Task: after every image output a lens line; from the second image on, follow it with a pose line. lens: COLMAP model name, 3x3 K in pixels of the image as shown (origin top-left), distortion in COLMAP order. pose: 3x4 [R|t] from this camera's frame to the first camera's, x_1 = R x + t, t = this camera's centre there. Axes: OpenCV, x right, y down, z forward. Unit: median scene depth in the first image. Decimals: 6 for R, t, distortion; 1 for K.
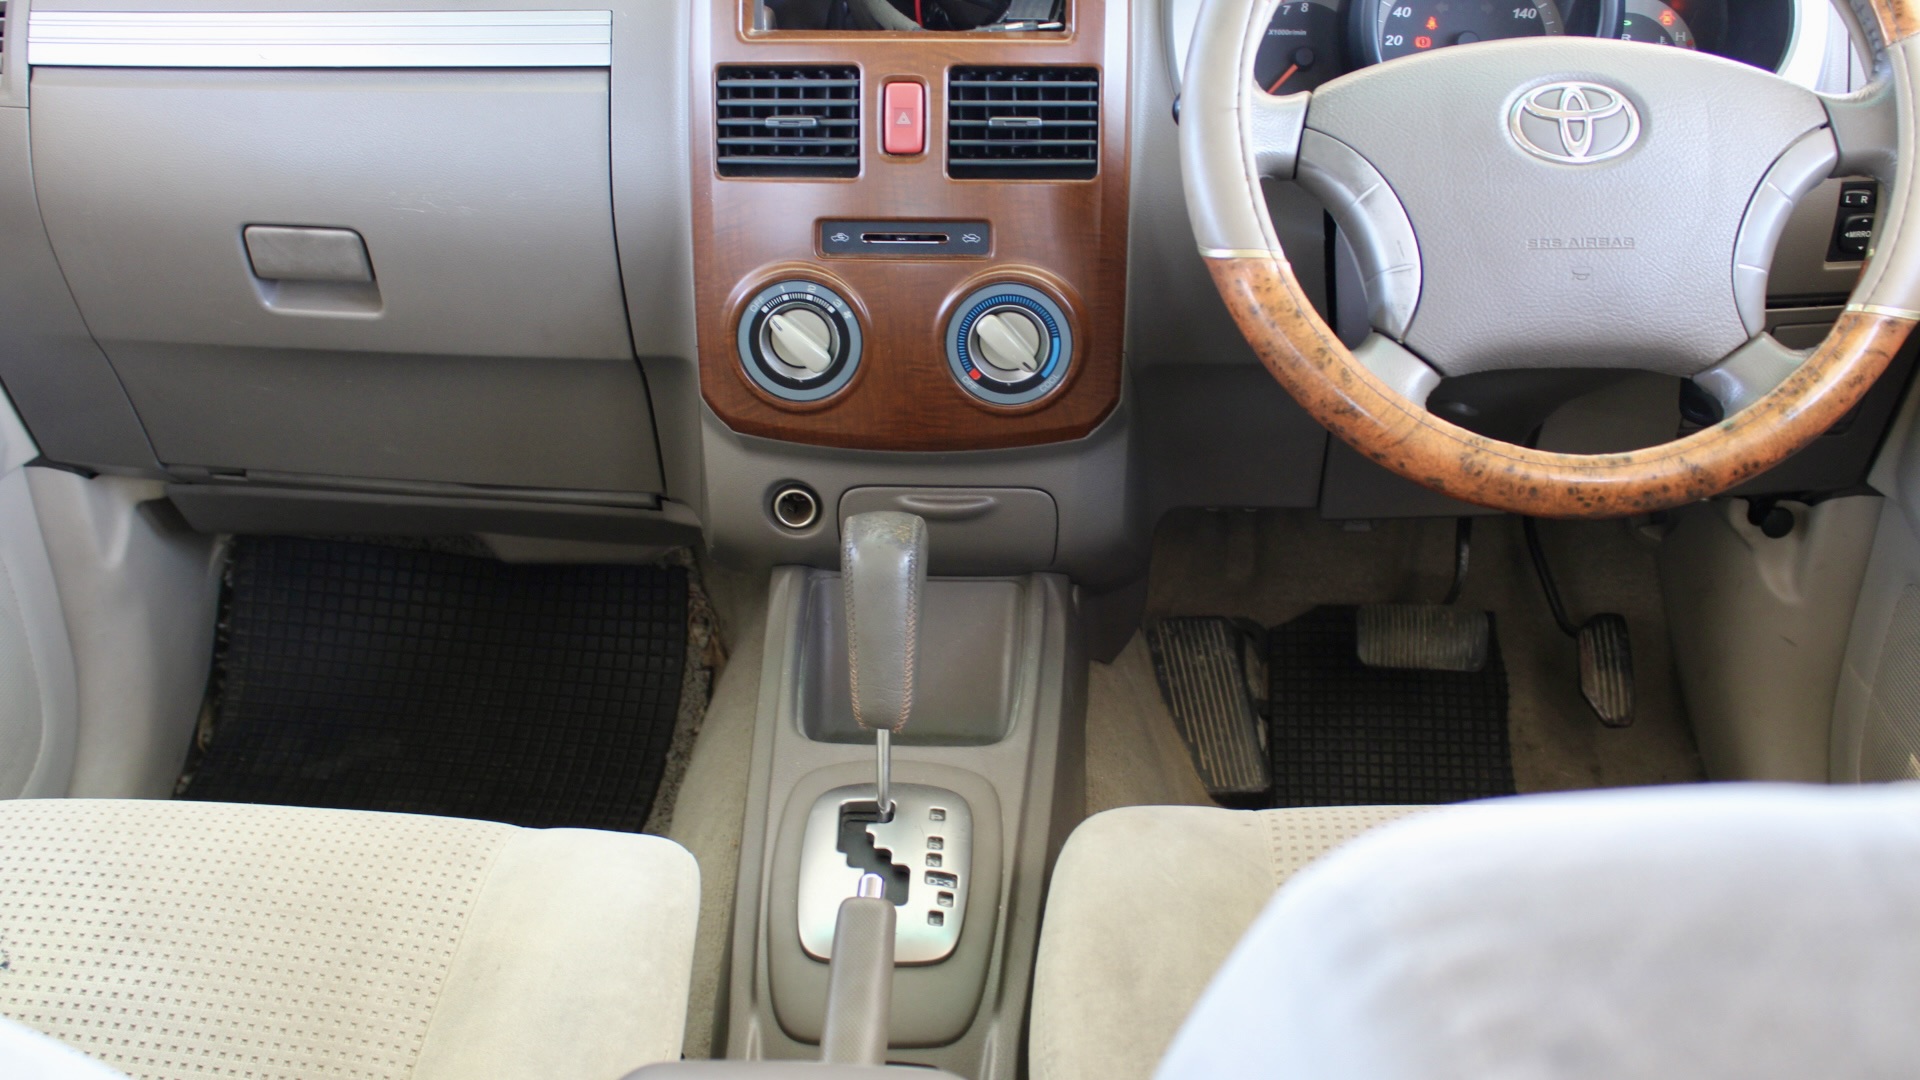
lens RADIAL K [[2028.8, 0, 960.0], [0, 2028.8, 540.0], [0, 0, 1]] dist [-0.121287, 0.133700]
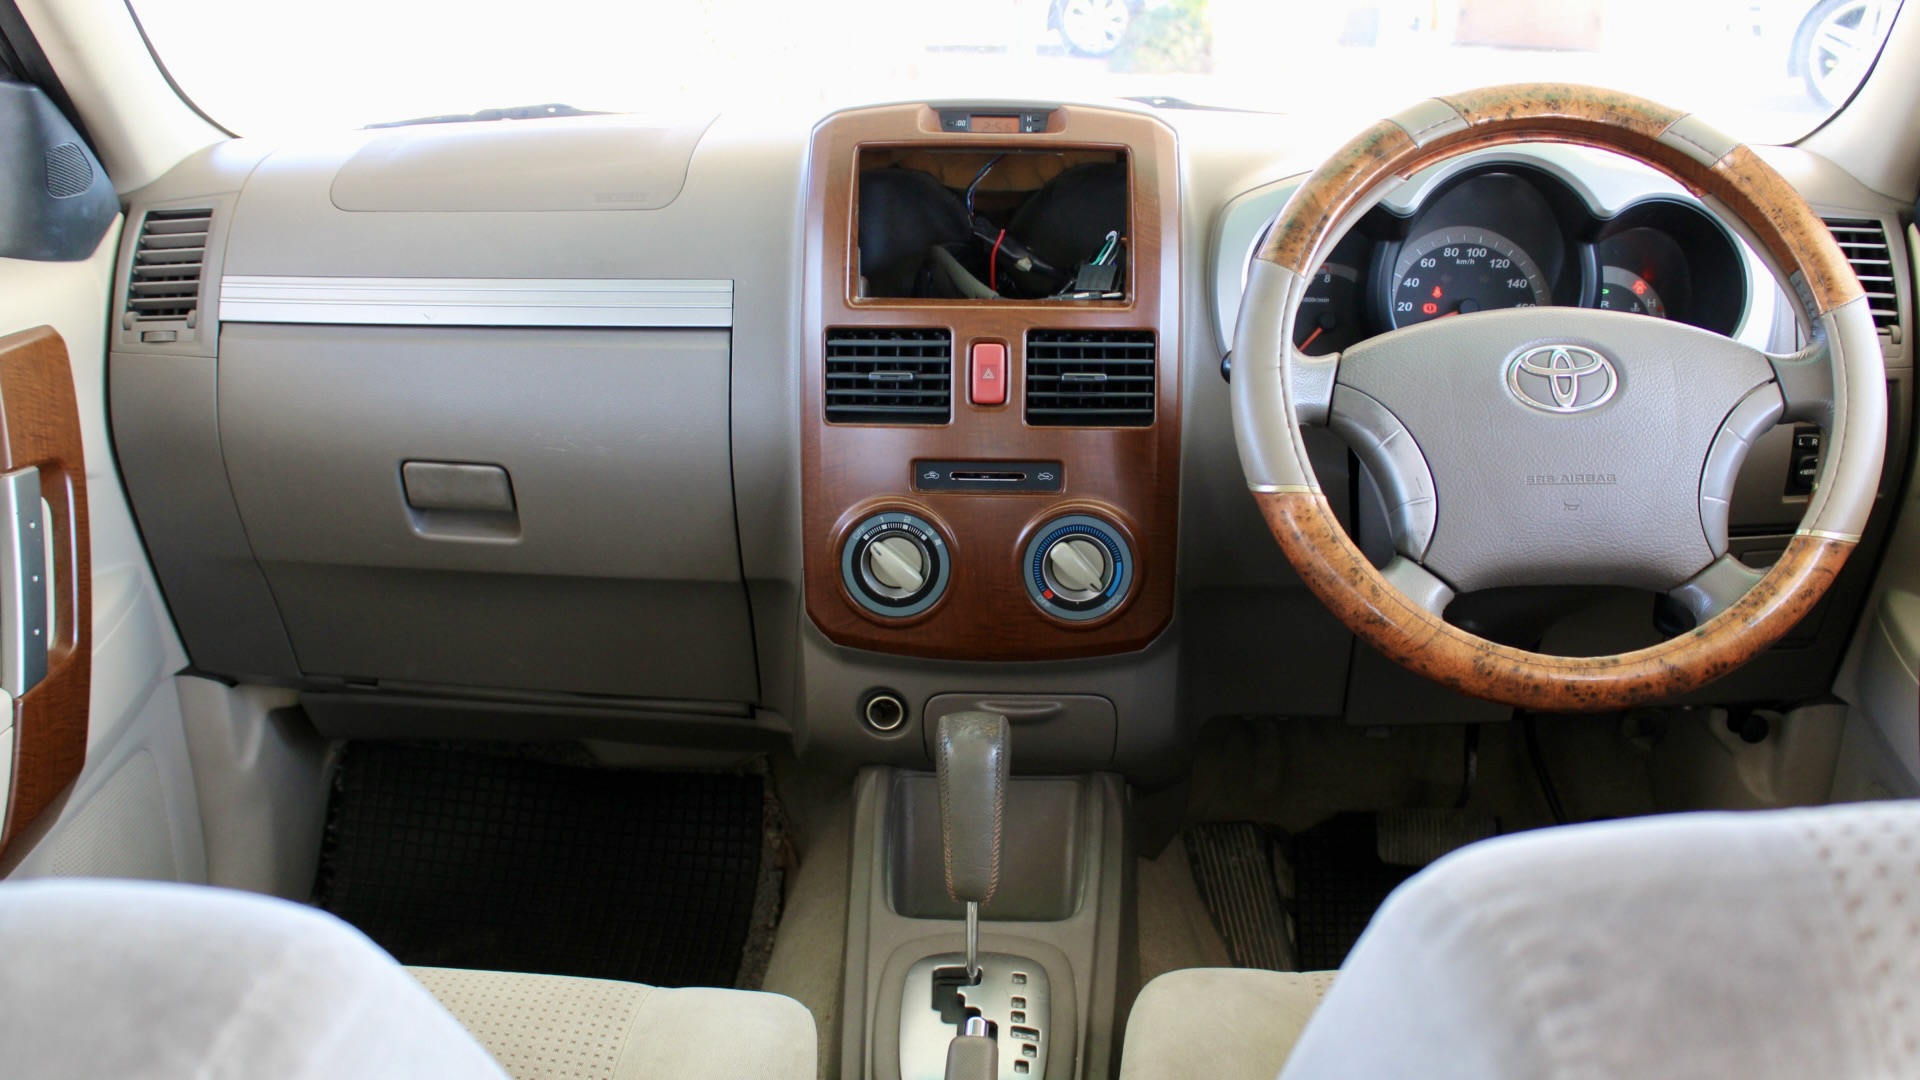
lens RADIAL K [[2028.8, 0, 960.0], [0, 2028.8, 540.0], [0, 0, 1]] dist [-0.121287, 0.133700]
pose [[0.999994, 0.002629, 0.002419, -0.045752], [-0.002322, 0.992875, -0.119138, 0.025168], [-0.002715, 0.119132, 0.992875, -0.146992]]
